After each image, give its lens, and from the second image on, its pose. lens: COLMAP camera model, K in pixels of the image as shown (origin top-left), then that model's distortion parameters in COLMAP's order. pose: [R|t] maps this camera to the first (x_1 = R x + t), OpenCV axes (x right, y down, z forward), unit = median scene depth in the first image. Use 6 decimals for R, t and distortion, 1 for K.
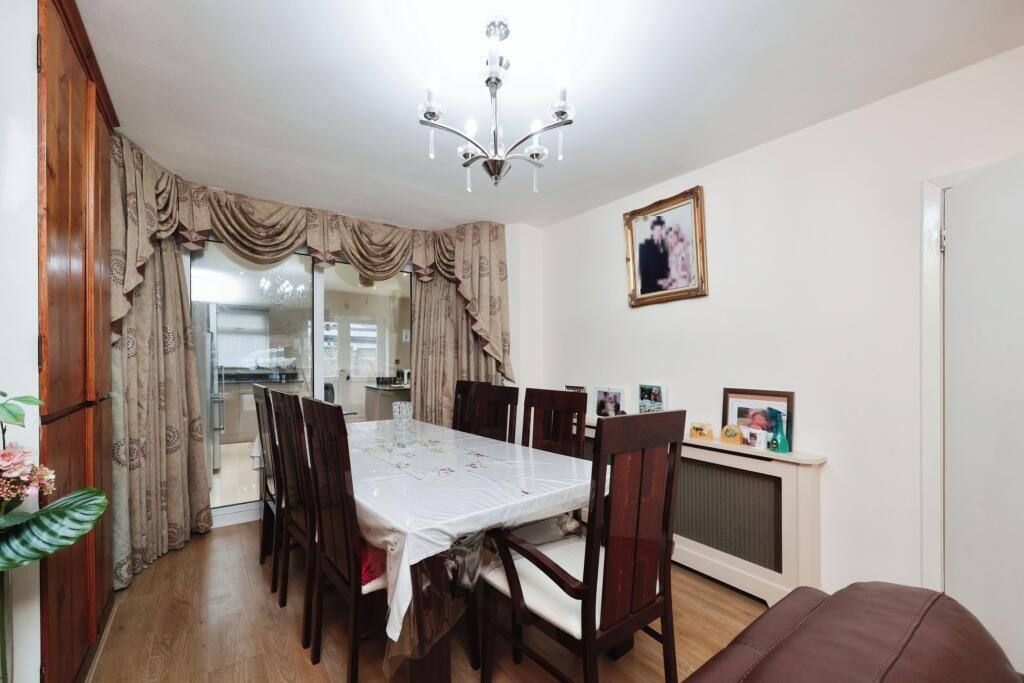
lens RADIAL K [[413.0, 0, 512.4], [0, 413.0, 361.6], [0, 0, 1]] dist [-0.019092, -0.000170]
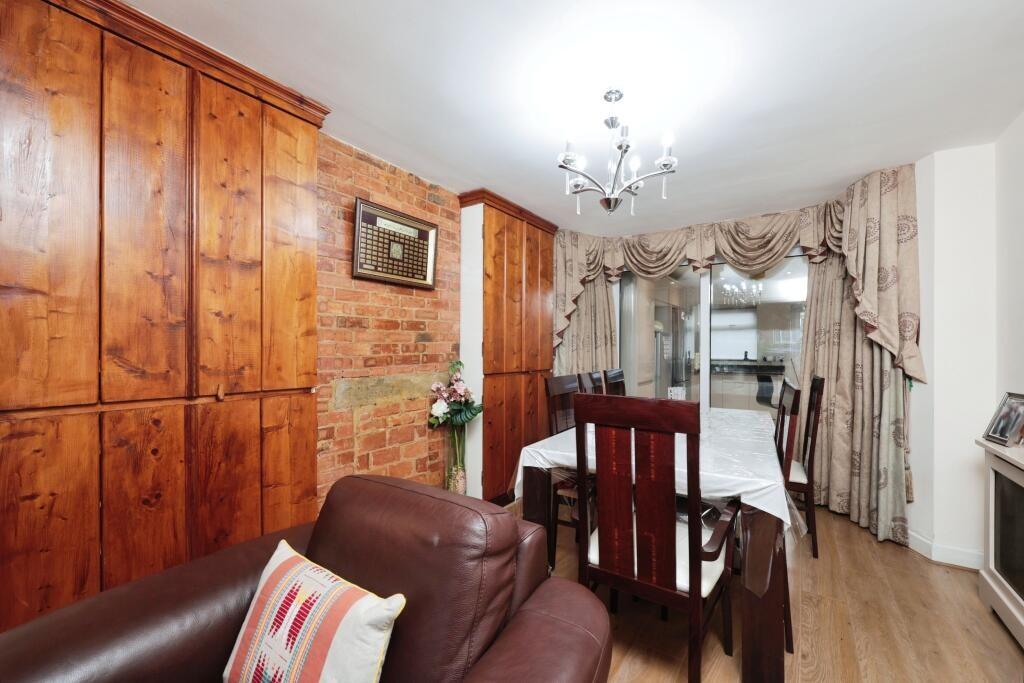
lens RADIAL K [[414.1, 0, 515.0], [0, 414.1, 337.3], [0, 0, 1]] dist [0.002054, 0.000116]
pose [[0.318096, -0.038872, -0.947261, 0.456891], [-0.001528, 0.999137, -0.041514, 0.003671], [0.948057, 0.014653, 0.317762, 0.119165]]
